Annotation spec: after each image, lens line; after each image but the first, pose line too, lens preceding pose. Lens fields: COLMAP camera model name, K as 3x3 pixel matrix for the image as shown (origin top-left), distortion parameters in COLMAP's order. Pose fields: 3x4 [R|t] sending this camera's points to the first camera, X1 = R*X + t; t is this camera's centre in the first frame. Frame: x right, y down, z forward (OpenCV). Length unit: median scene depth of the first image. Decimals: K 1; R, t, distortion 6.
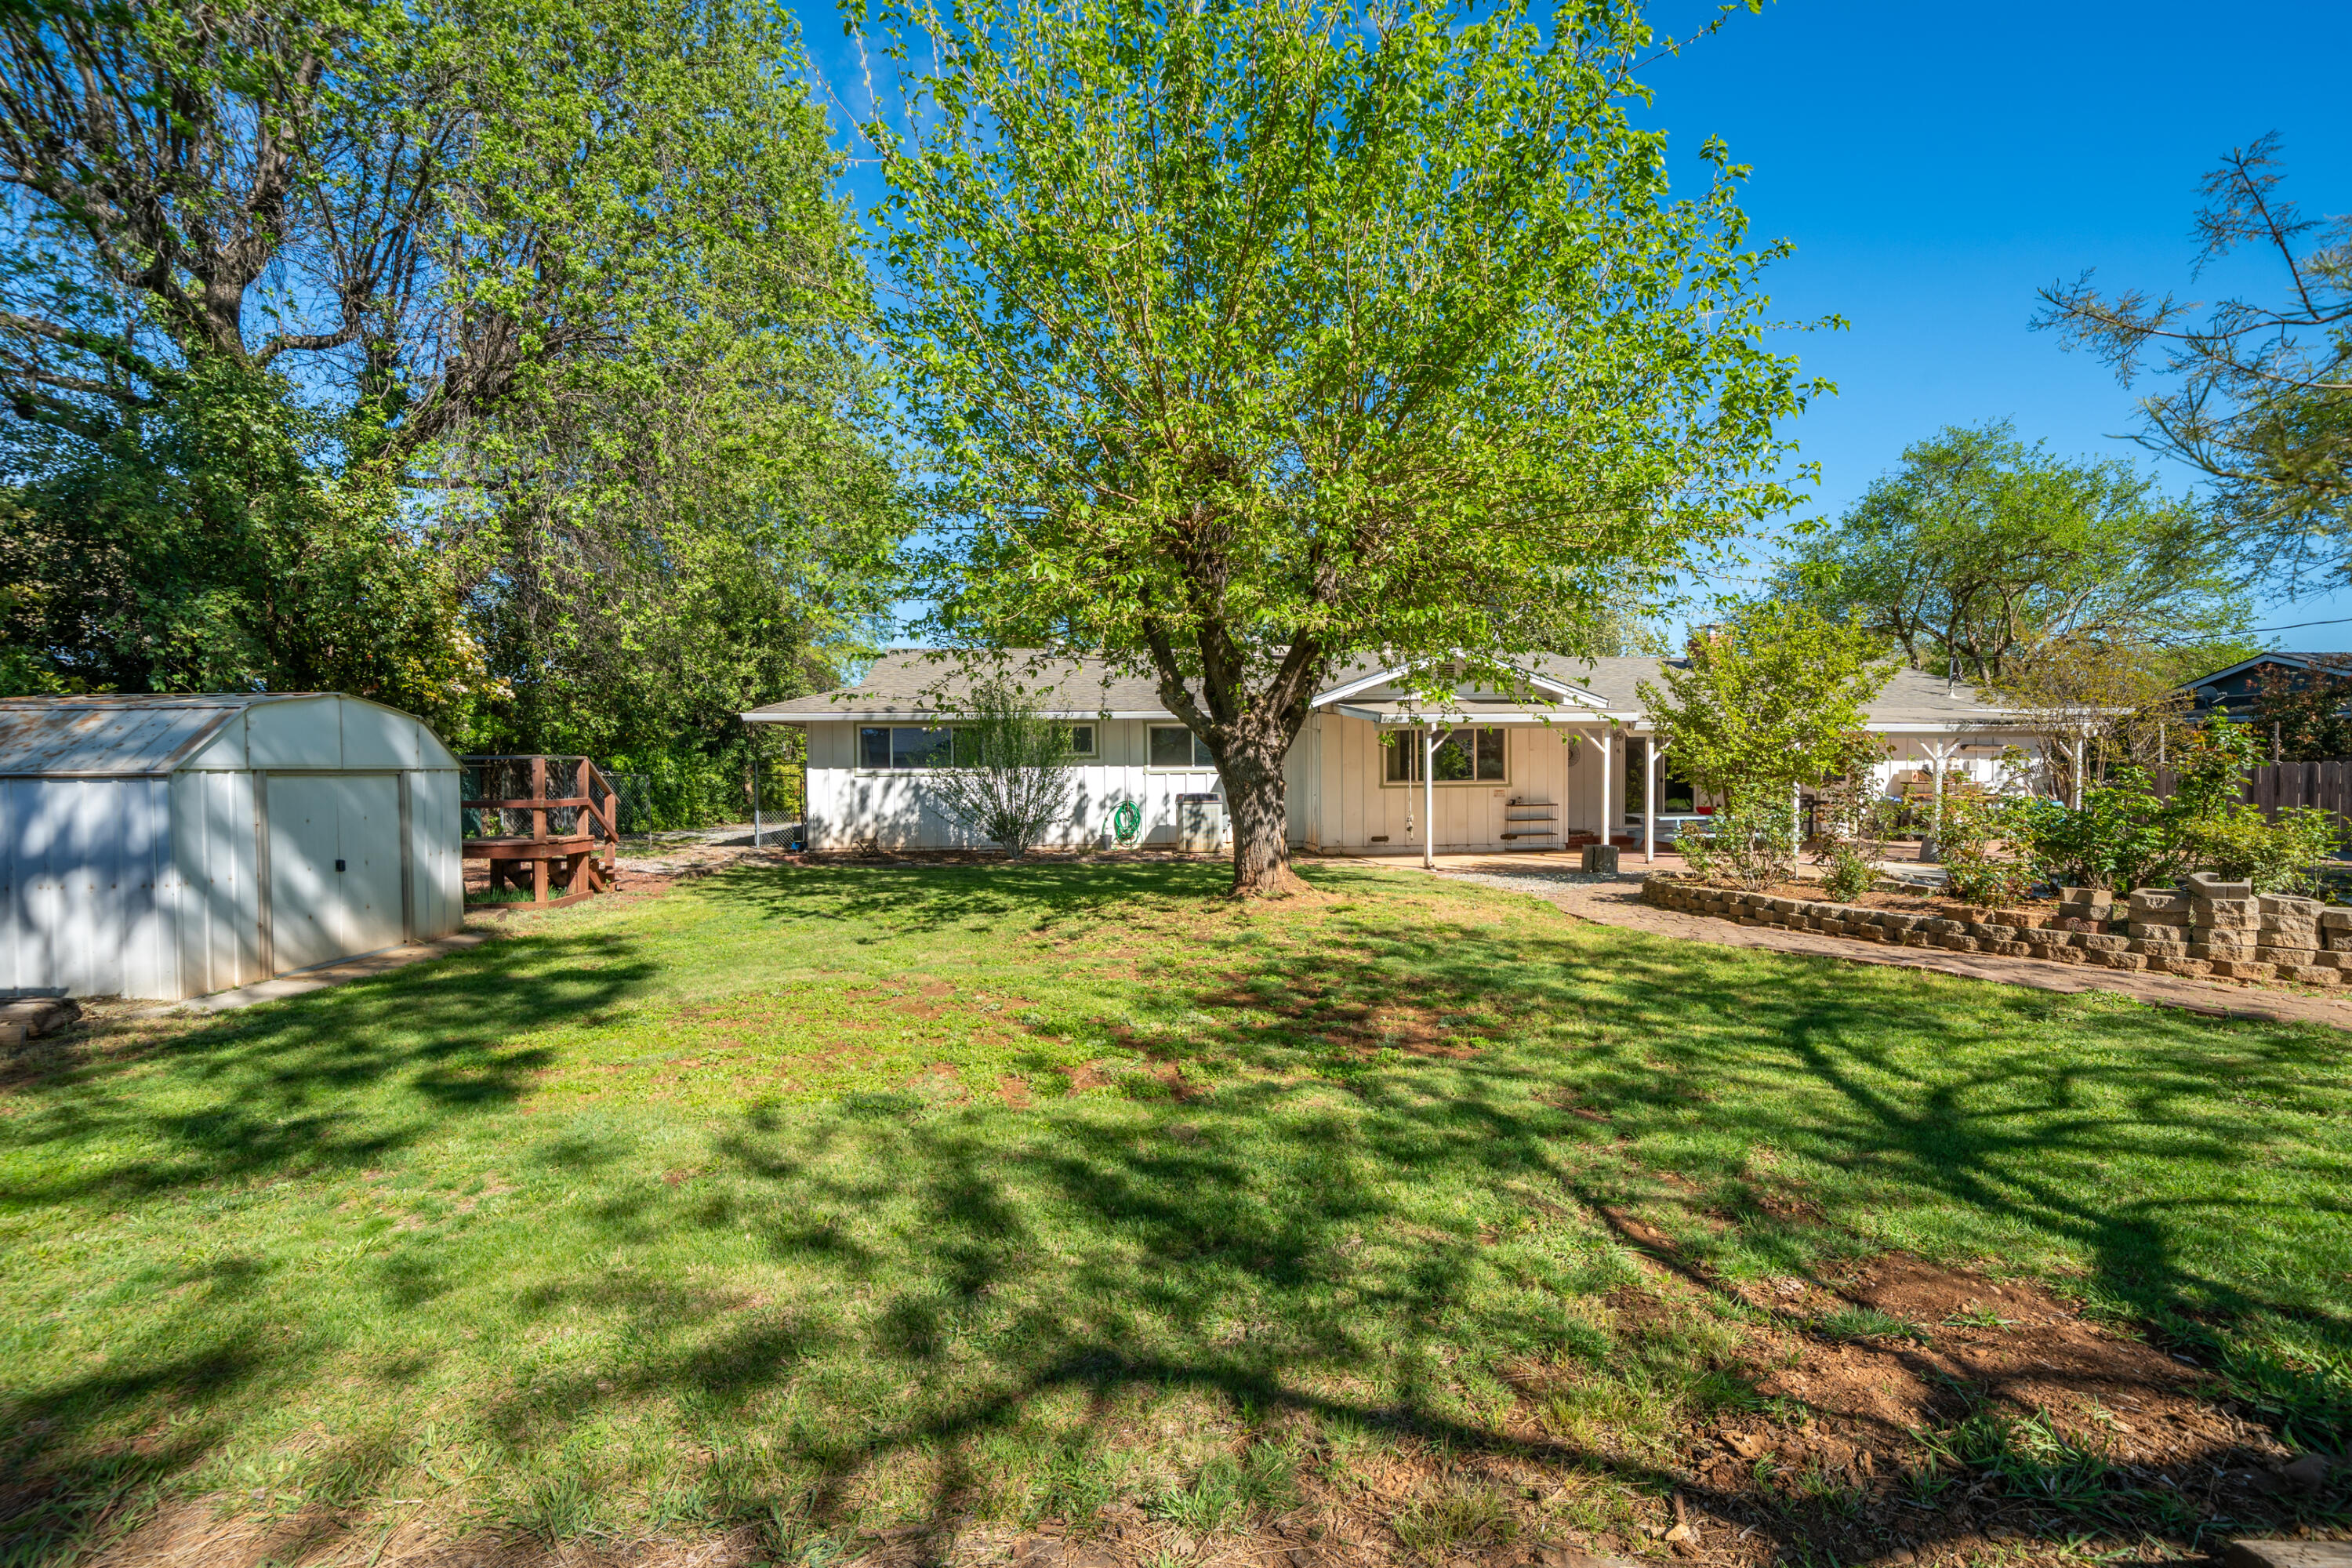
lens RADIAL K [[1015.4, 0, 1176.1], [0, 1015.4, 774.9], [0, 0, 1]] dist [0.002231, 0.000153]
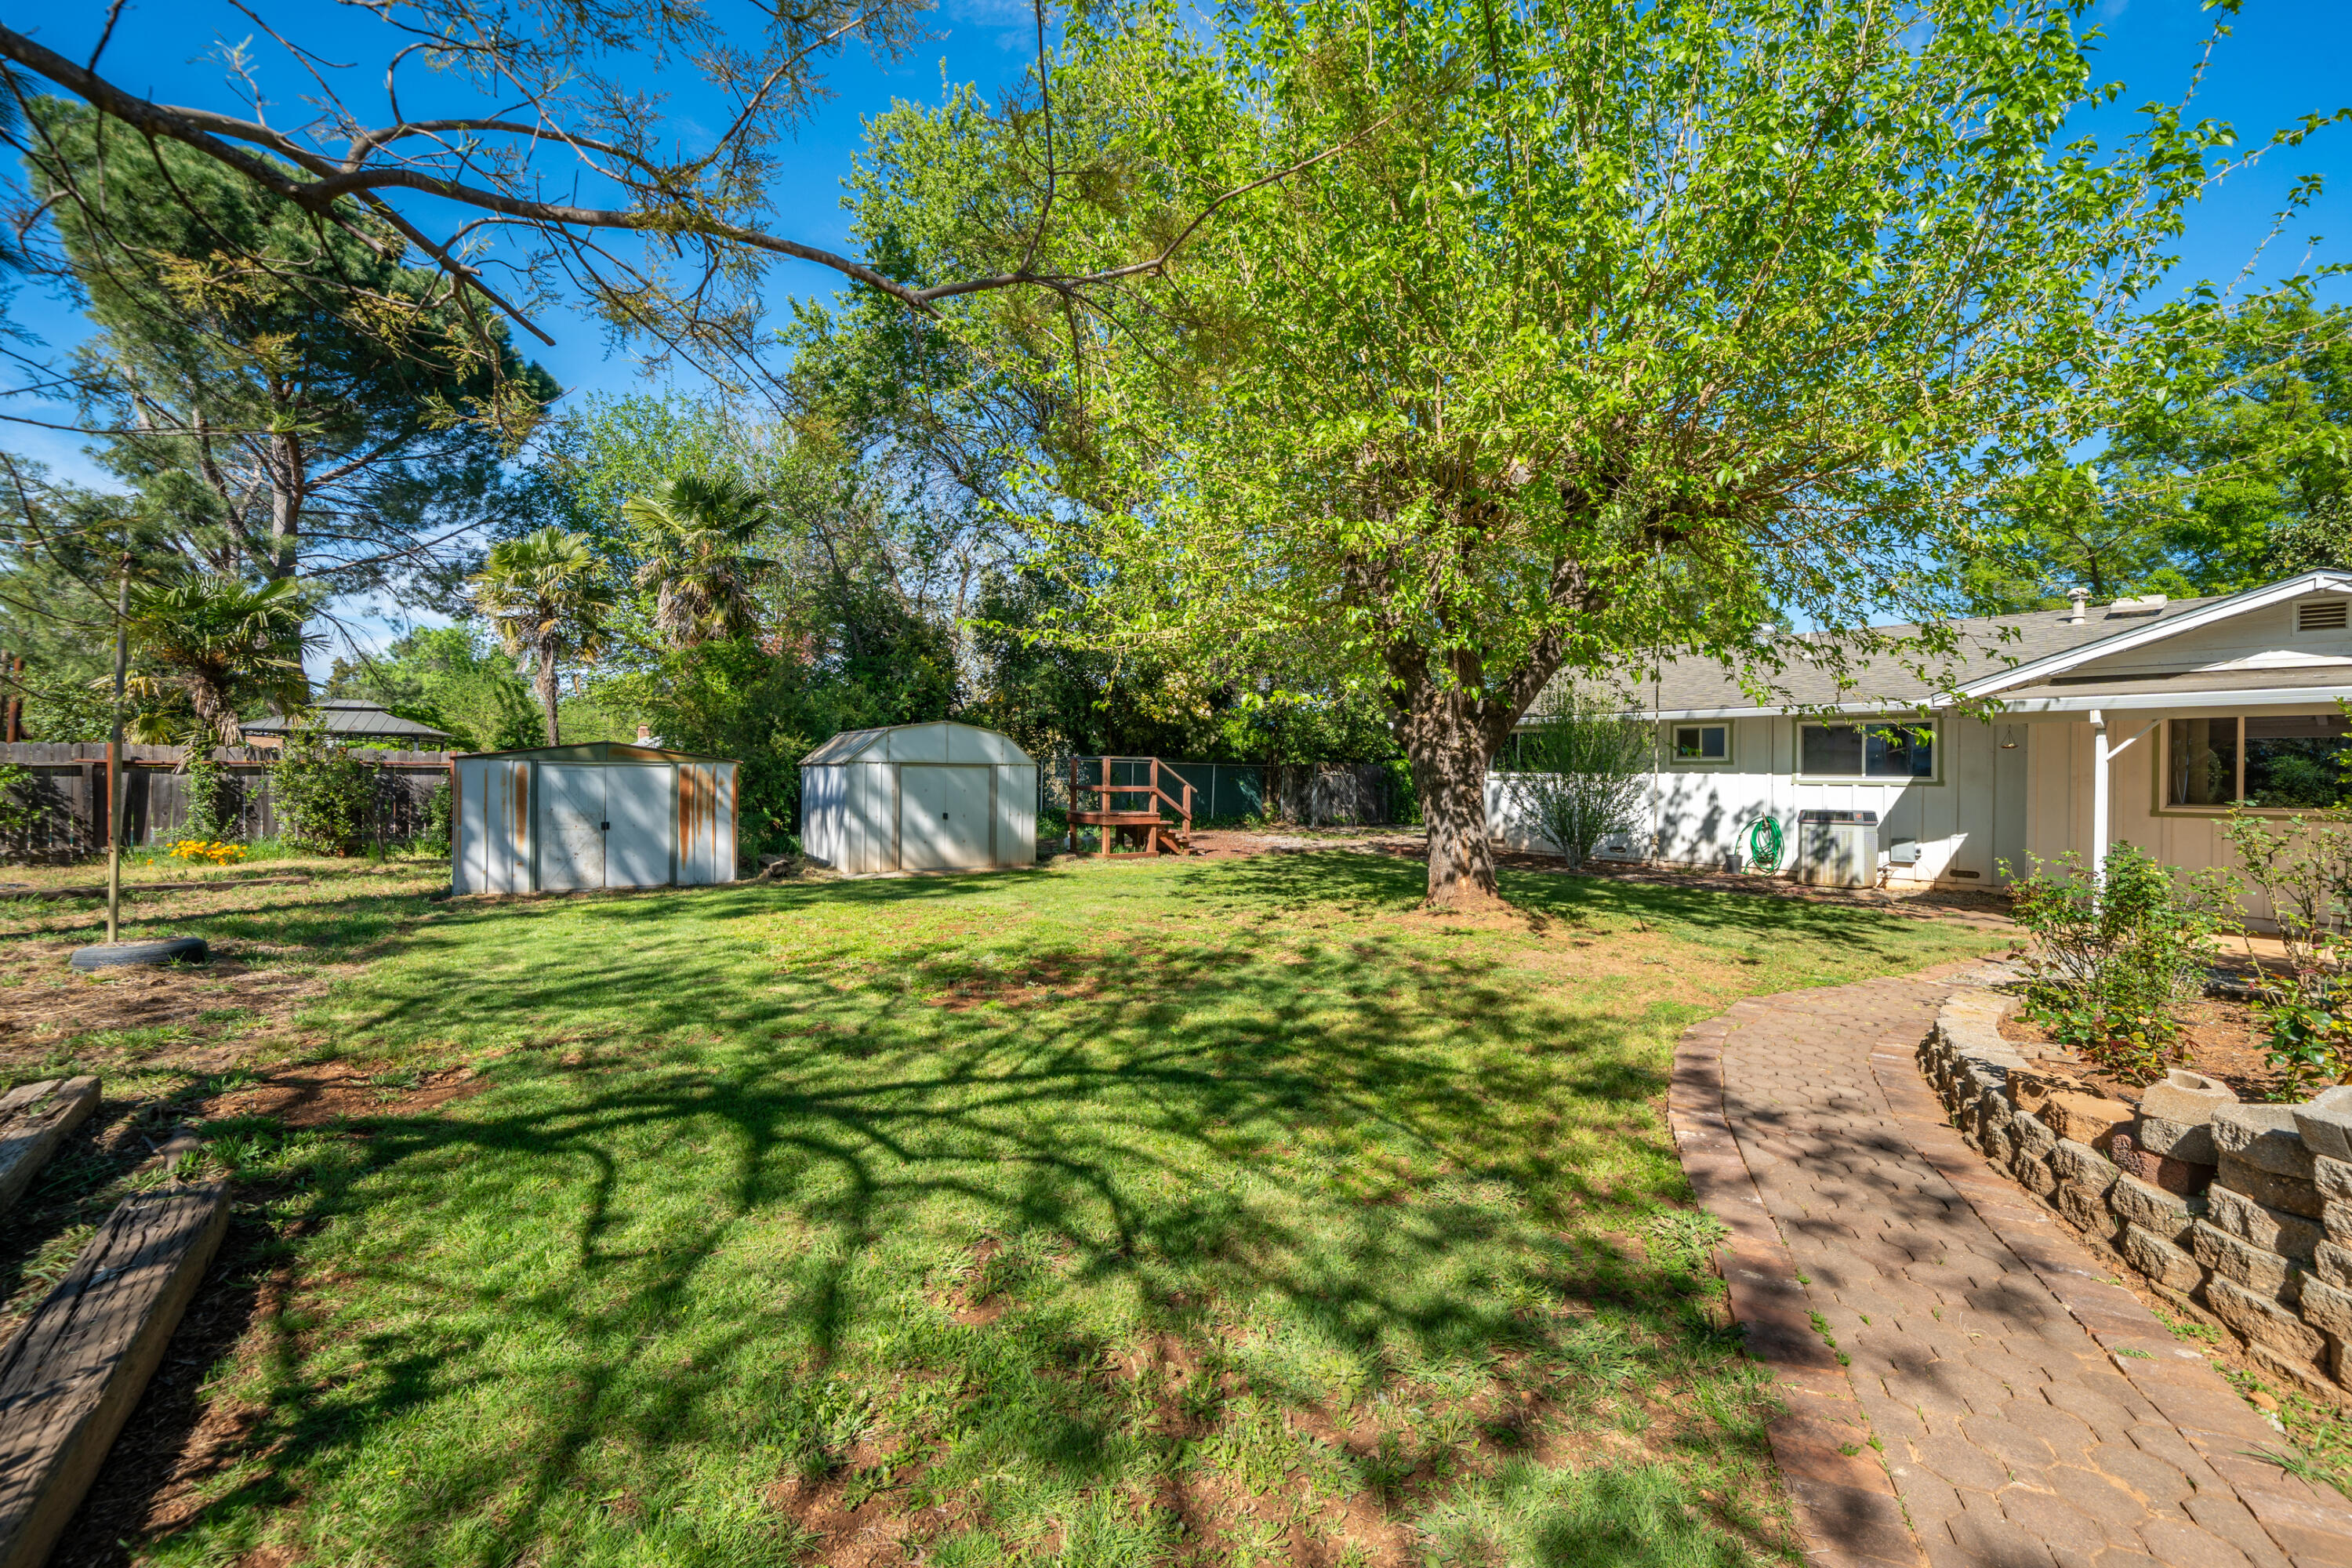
lens RADIAL K [[963.2, 0, 1119.7], [0, 963.2, 766.5], [0, 0, 1]] dist [0.000108, 0.000082]
pose [[0.535516, 0.011492, -0.844447, 0.610031], [-0.022815, 0.999739, -0.000862, -0.003849], [0.844217, 0.019728, 0.535639, 0.257851]]
